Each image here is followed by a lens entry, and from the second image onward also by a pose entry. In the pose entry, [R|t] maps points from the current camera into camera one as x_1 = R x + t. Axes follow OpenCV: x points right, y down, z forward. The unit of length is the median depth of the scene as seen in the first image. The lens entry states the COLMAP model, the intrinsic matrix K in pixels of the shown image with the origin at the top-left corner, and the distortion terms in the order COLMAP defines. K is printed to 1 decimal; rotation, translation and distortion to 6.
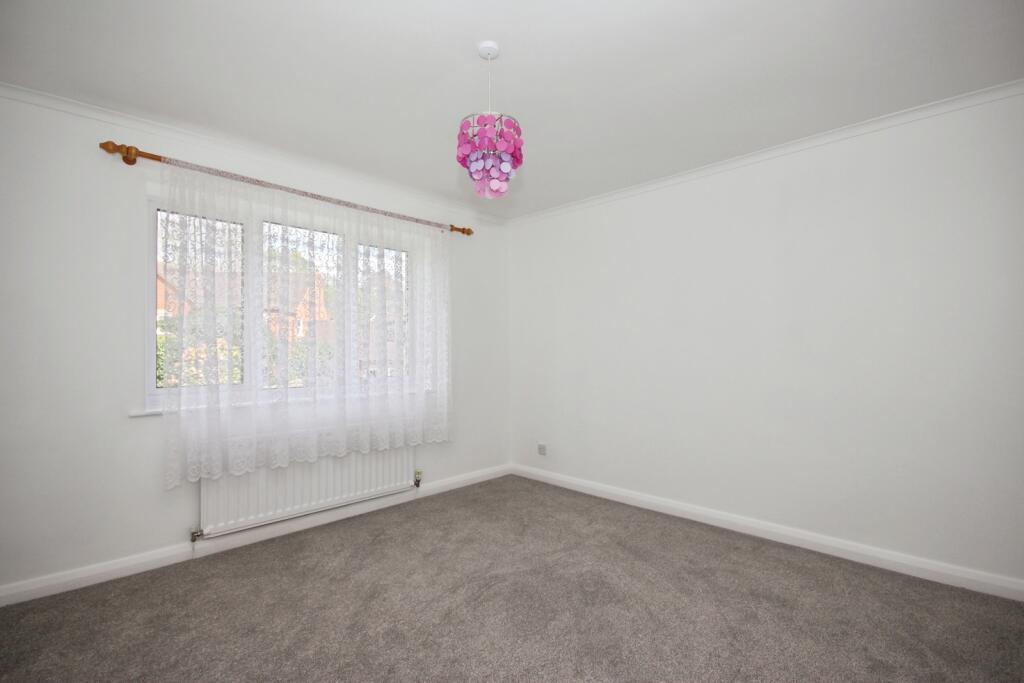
lens RADIAL K [[471.8, 0, 513.8], [0, 471.8, 349.8], [0, 0, 1]] dist [0.001228, -0.000151]
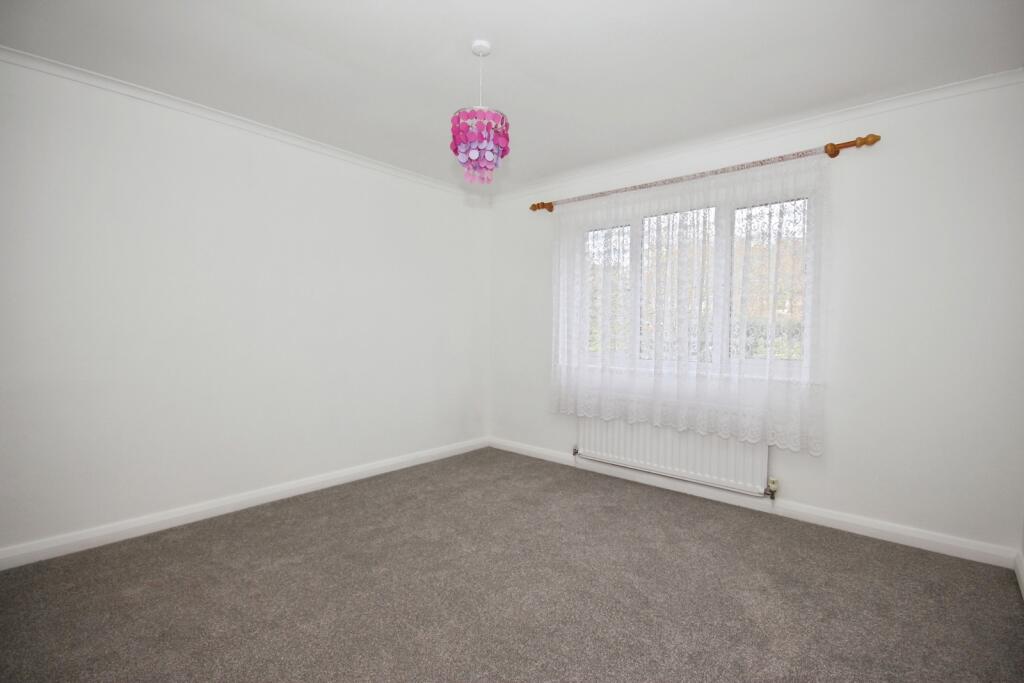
lens RADIAL K [[454.9, 0, 512.0], [0, 454.9, 341.5], [0, 0, 1]] dist [-0.023417, 0.000258]
pose [[0.067792, 0.034628, -0.997098, 0.602195], [-0.005875, 0.999394, 0.034309, 0.002580], [0.997682, 0.003532, 0.067954, 0.598951]]
